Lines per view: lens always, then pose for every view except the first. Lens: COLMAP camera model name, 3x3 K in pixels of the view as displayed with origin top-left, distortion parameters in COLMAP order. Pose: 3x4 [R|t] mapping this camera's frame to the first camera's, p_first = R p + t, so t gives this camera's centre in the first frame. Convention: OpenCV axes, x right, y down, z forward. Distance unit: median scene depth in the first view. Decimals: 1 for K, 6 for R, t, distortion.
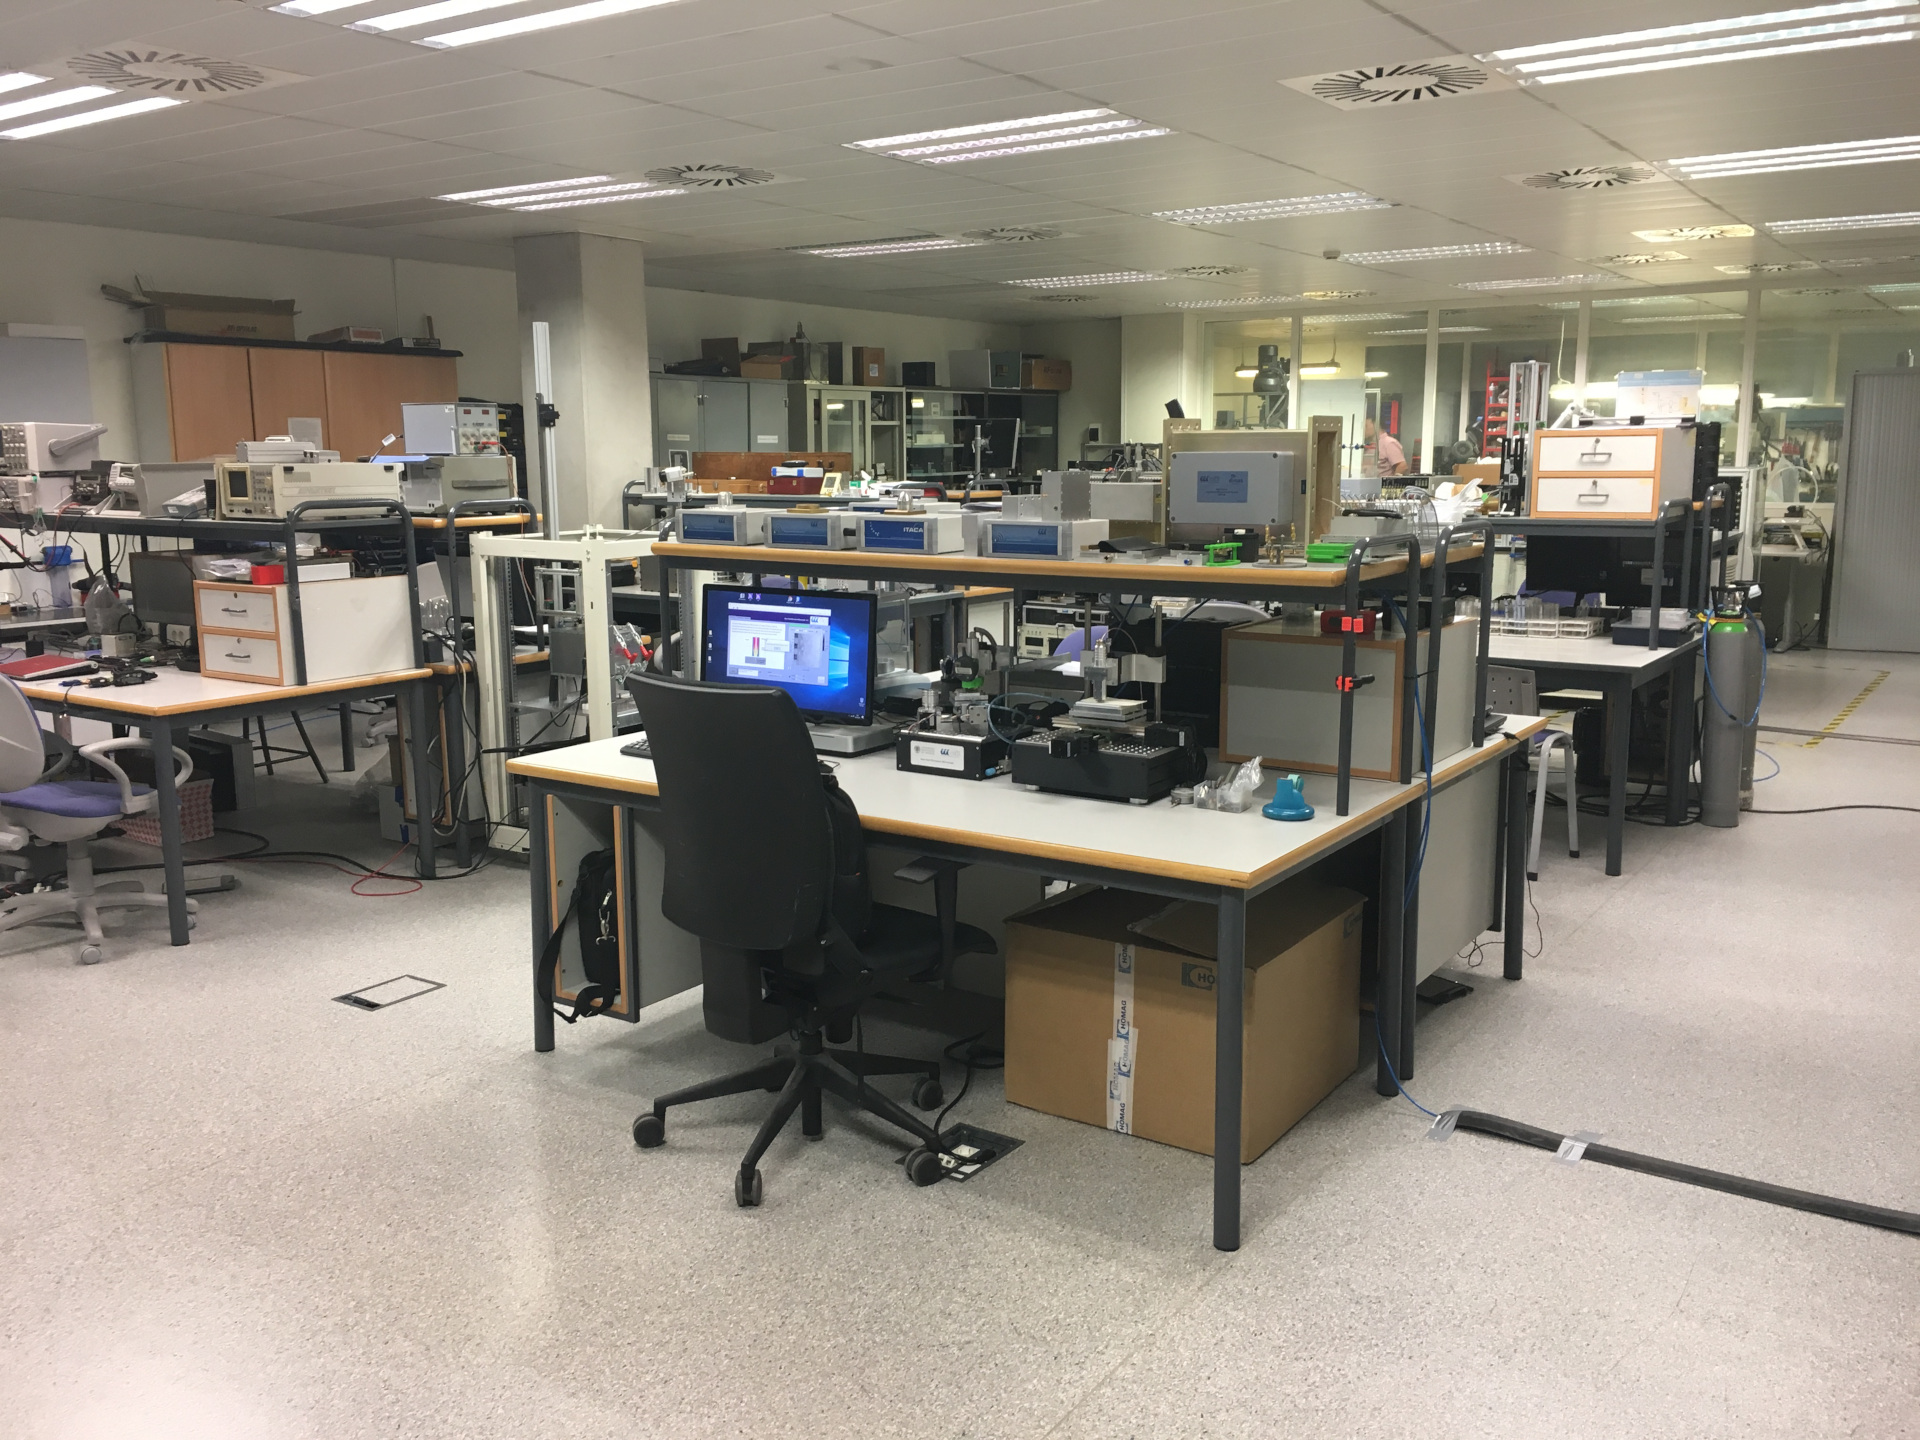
lens RADIAL K [[1632.5, 0, 960.0], [0, 1632.5, 720.0], [0, 0, 1]] dist [0.080396, -0.098832]
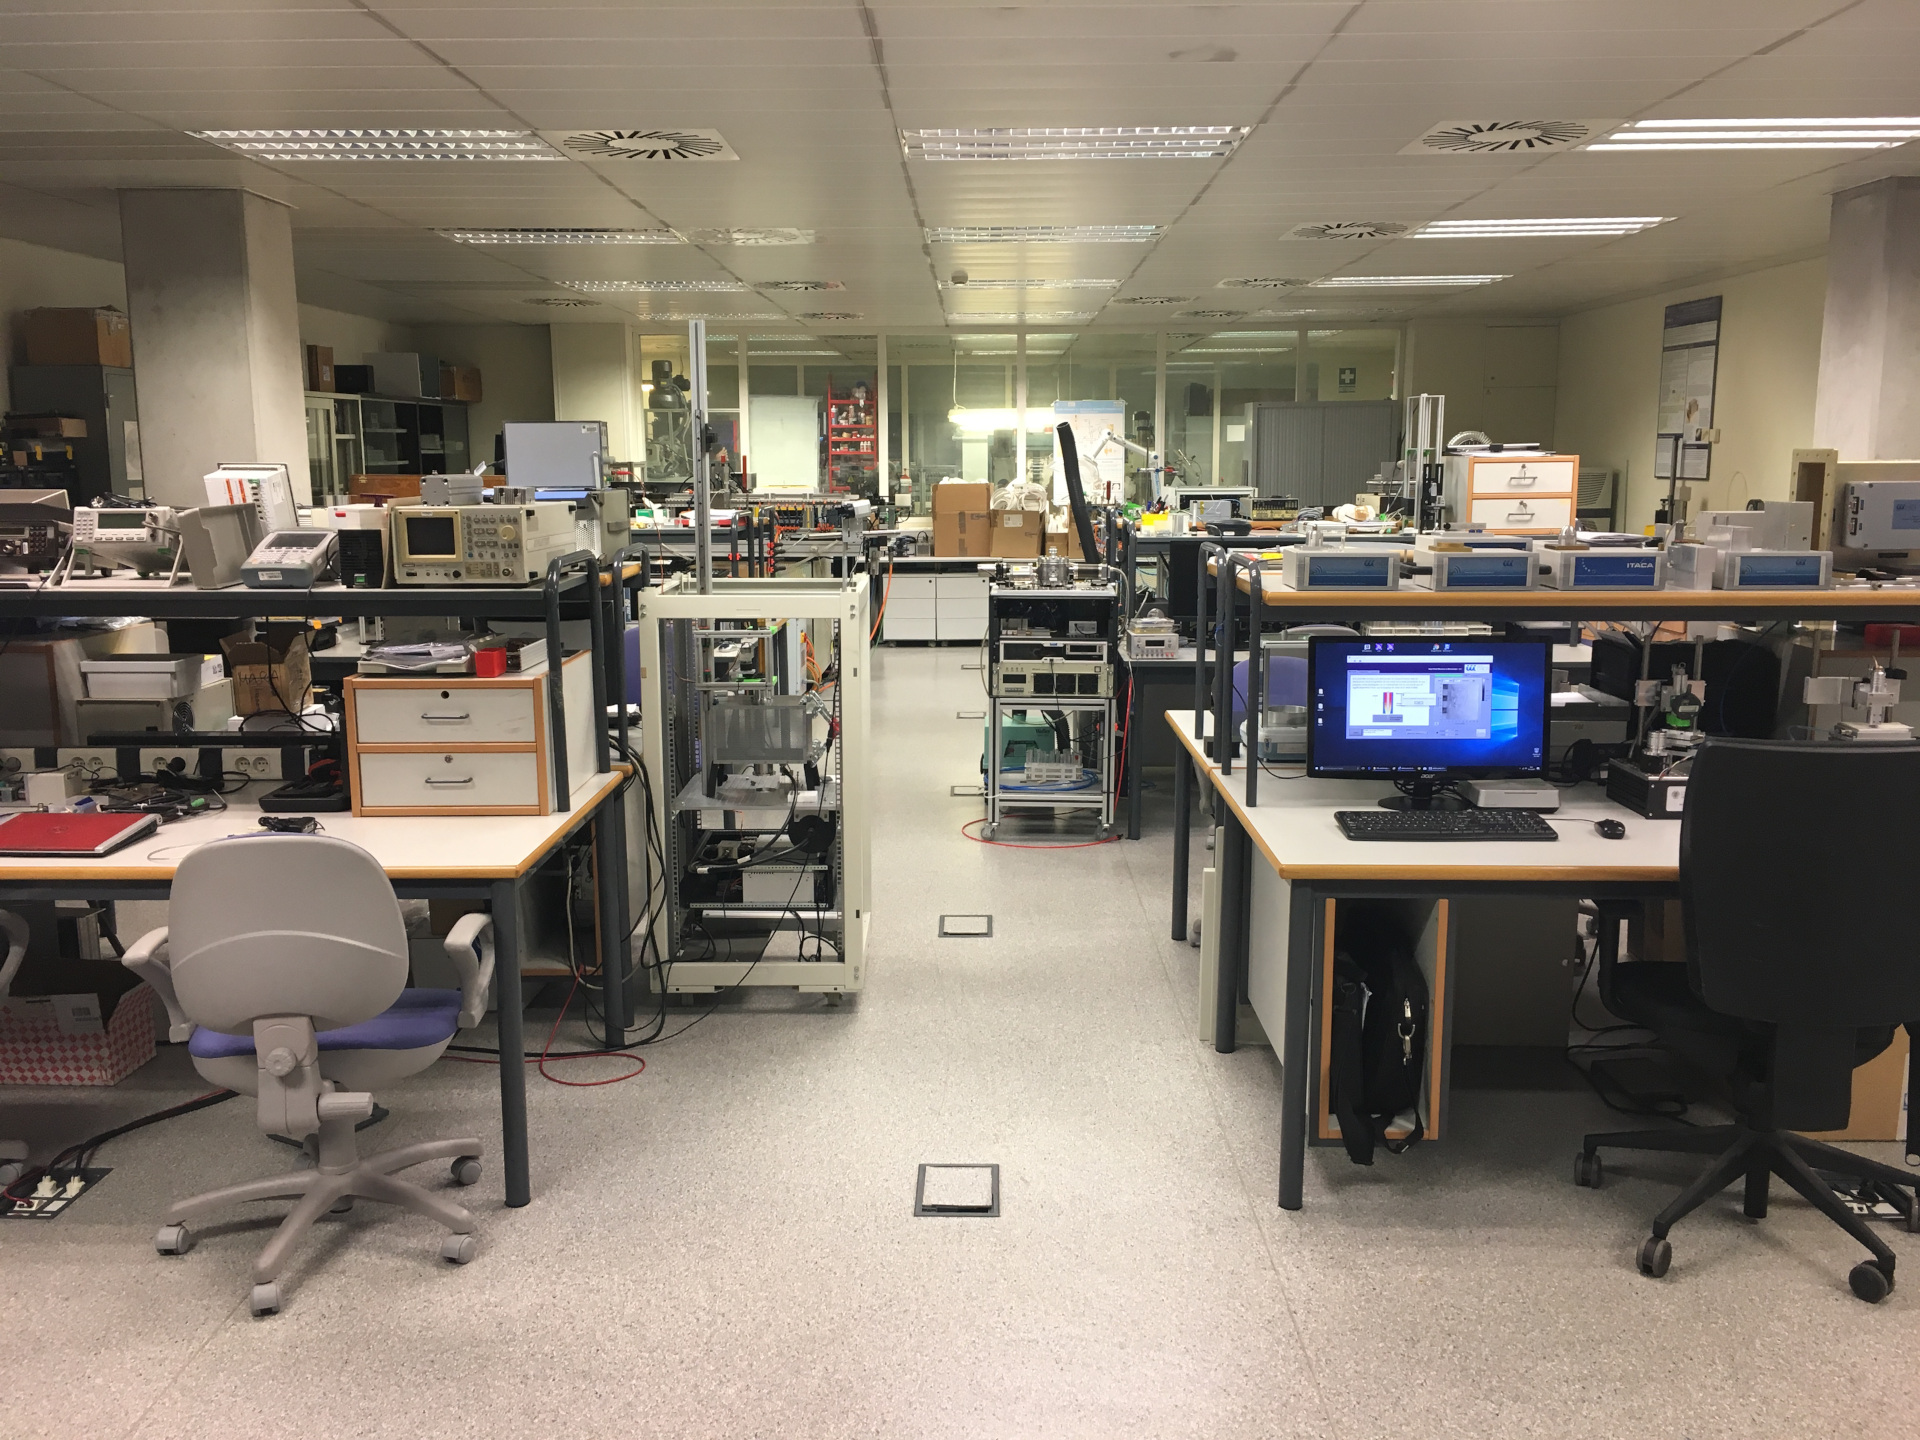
lens RADIAL K [[1632.5, 0, 960.0], [0, 1632.5, 720.0], [0, 0, 1]] dist [0.080396, -0.098832]
pose [[0.832636, -0.086565, 0.547014, -0.667833], [0.090901, 0.995675, 0.019200, -0.061008], [-0.546310, 0.033737, 0.836903, 0.312674]]
